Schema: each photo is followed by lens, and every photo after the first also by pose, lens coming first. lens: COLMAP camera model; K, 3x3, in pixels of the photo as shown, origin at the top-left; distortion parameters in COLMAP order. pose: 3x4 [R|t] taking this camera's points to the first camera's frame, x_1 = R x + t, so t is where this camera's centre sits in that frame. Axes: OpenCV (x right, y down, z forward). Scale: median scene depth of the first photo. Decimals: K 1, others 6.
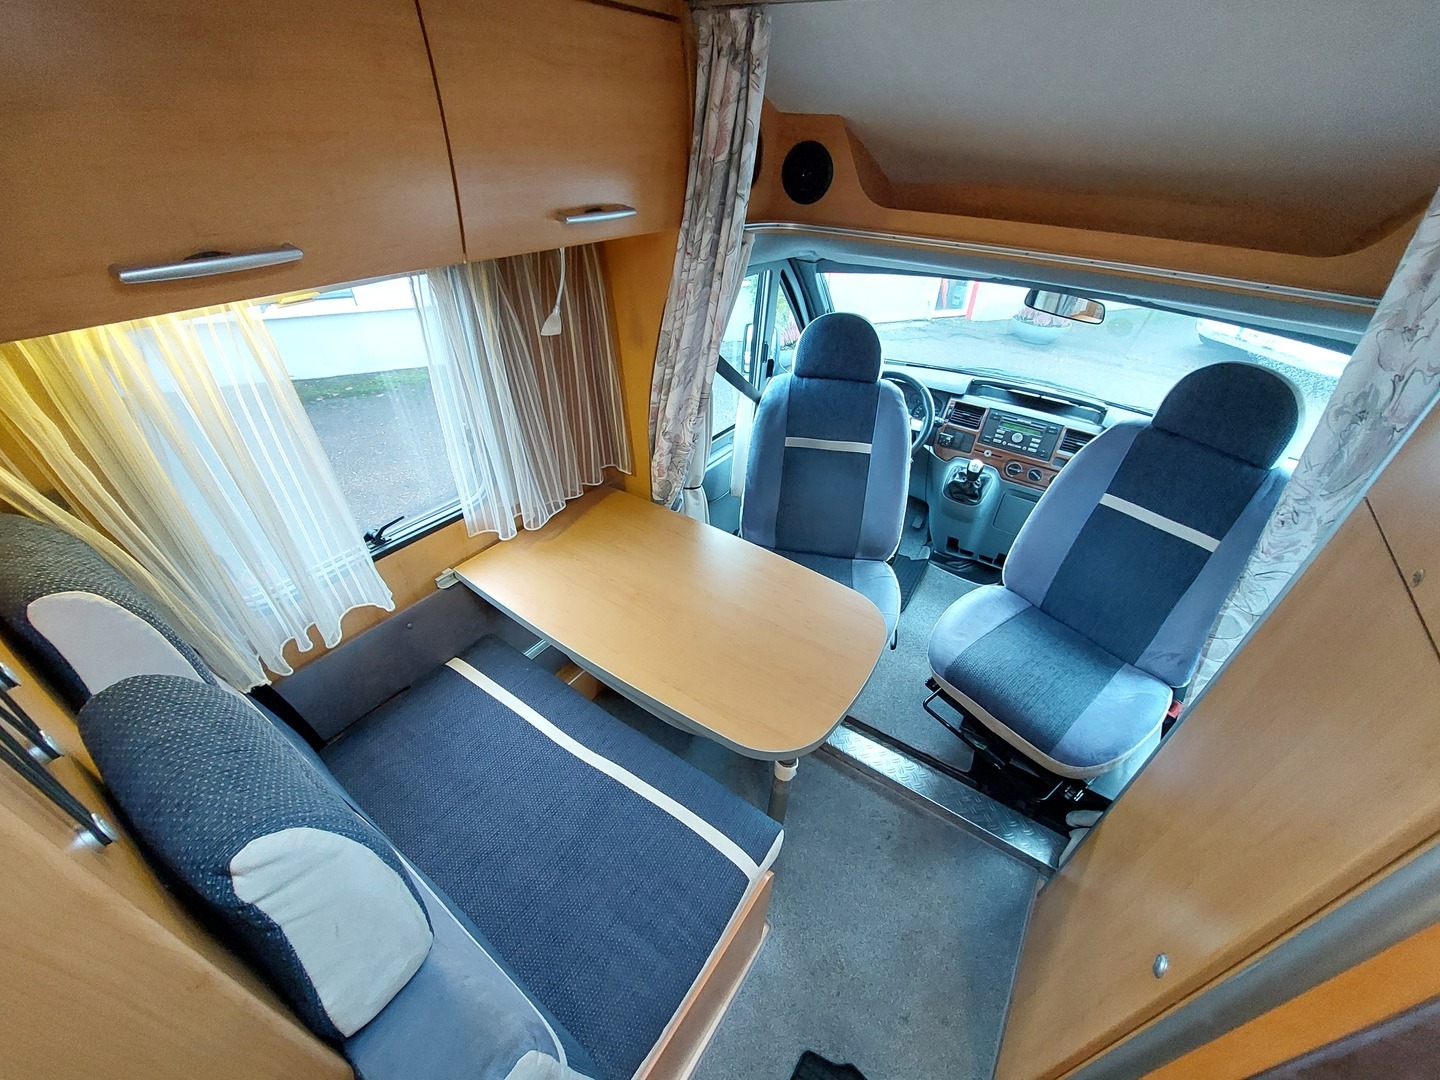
lens RADIAL K [[574.3, 0, 720.0], [0, 574.3, 540.0], [0, 0, 1]] dist [-0.021211, -0.000688]
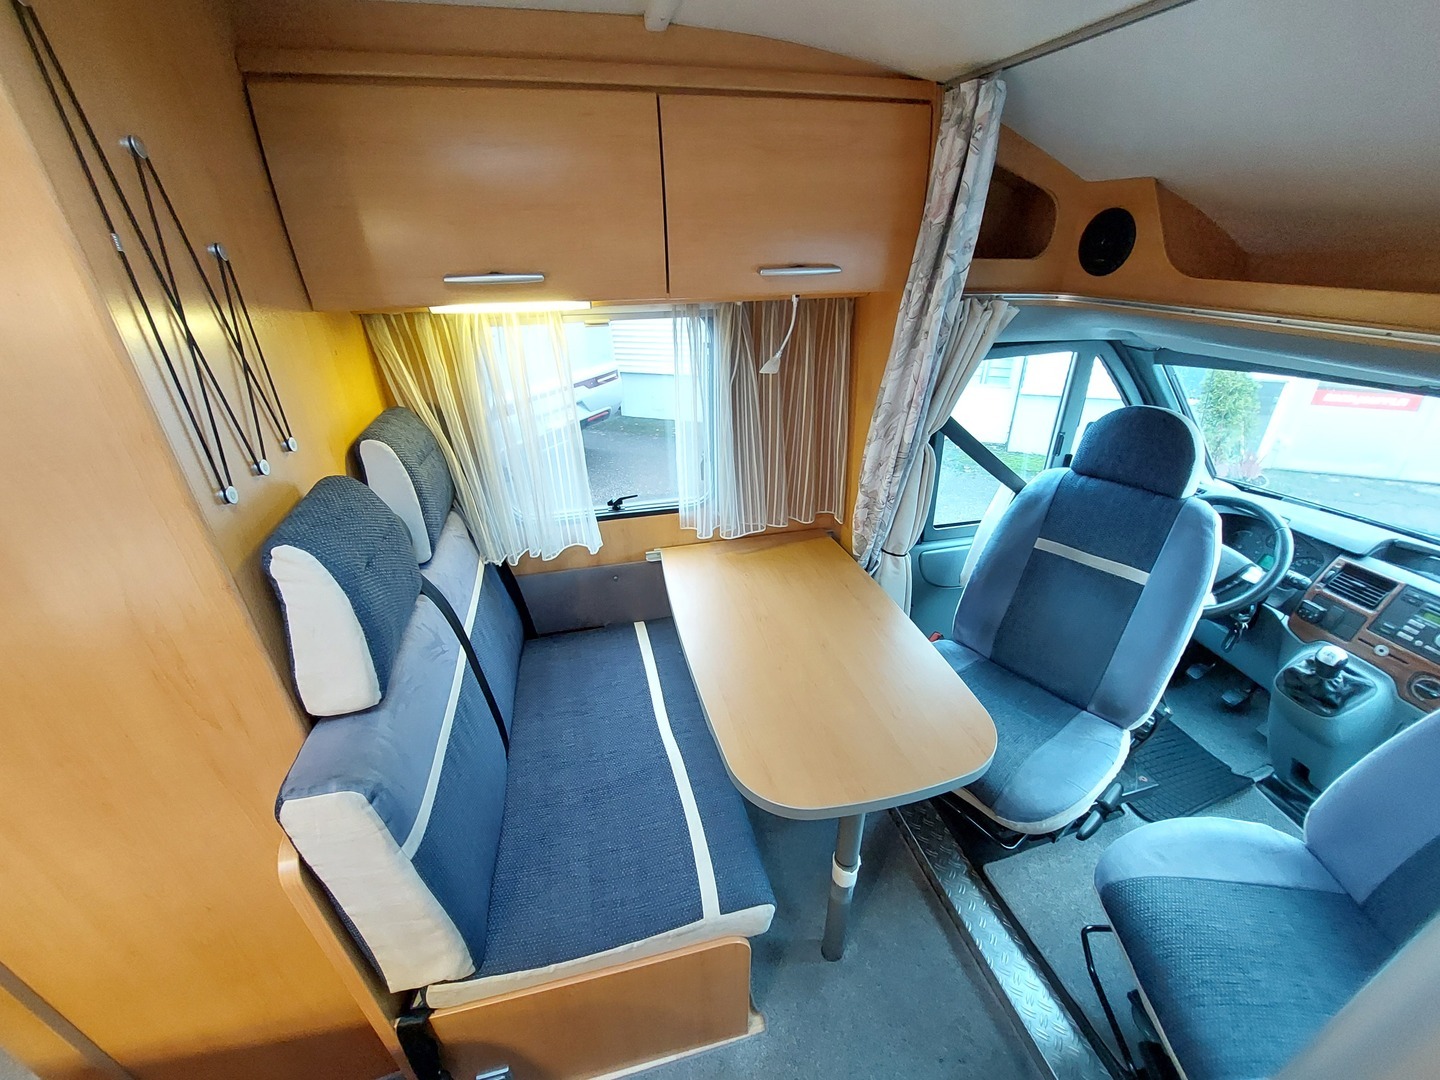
lens RADIAL K [[574.3, 0, 720.0], [0, 574.3, 540.0], [0, 0, 1]] dist [-0.021211, -0.000688]
pose [[0.745774, 0.268080, -0.609881, 0.287345], [-0.356687, 0.933871, -0.025670, 0.014153], [0.562669, 0.236680, 0.792077, 0.067690]]
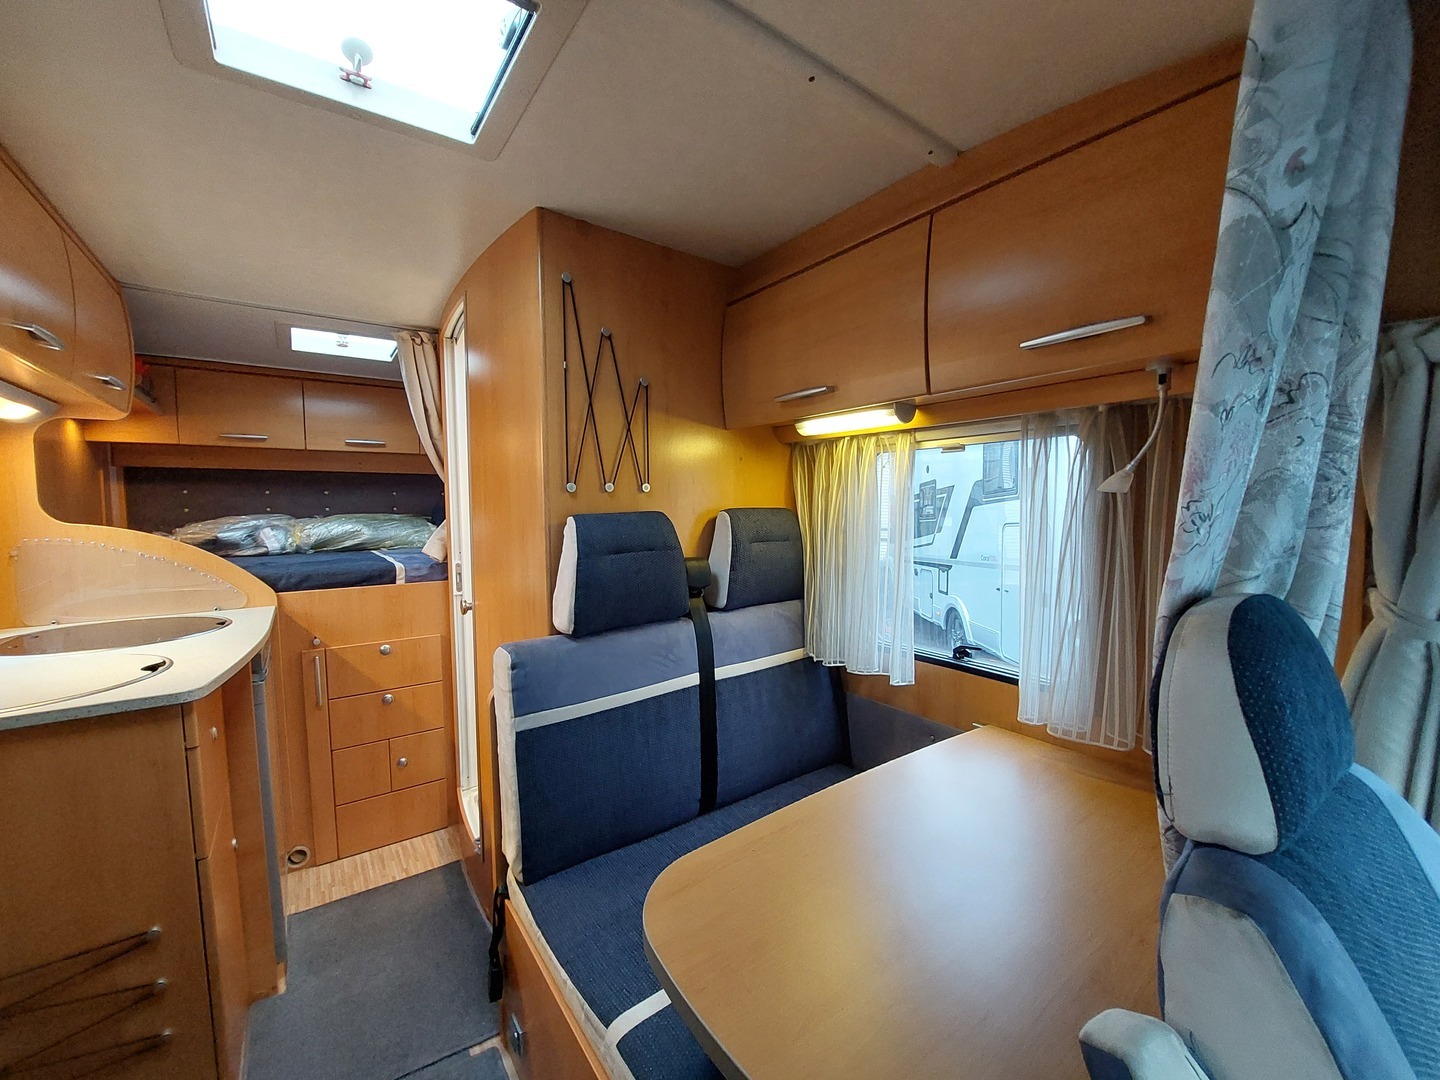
lens RADIAL K [[574.3, 0, 720.0], [0, 574.3, 540.0], [0, 0, 1]] dist [-0.021211, -0.000688]
pose [[-0.325929, 0.028270, -0.944972, 0.429658], [-0.560605, 0.799074, 0.217262, -0.117732], [0.761244, 0.600568, -0.244593, 0.545518]]
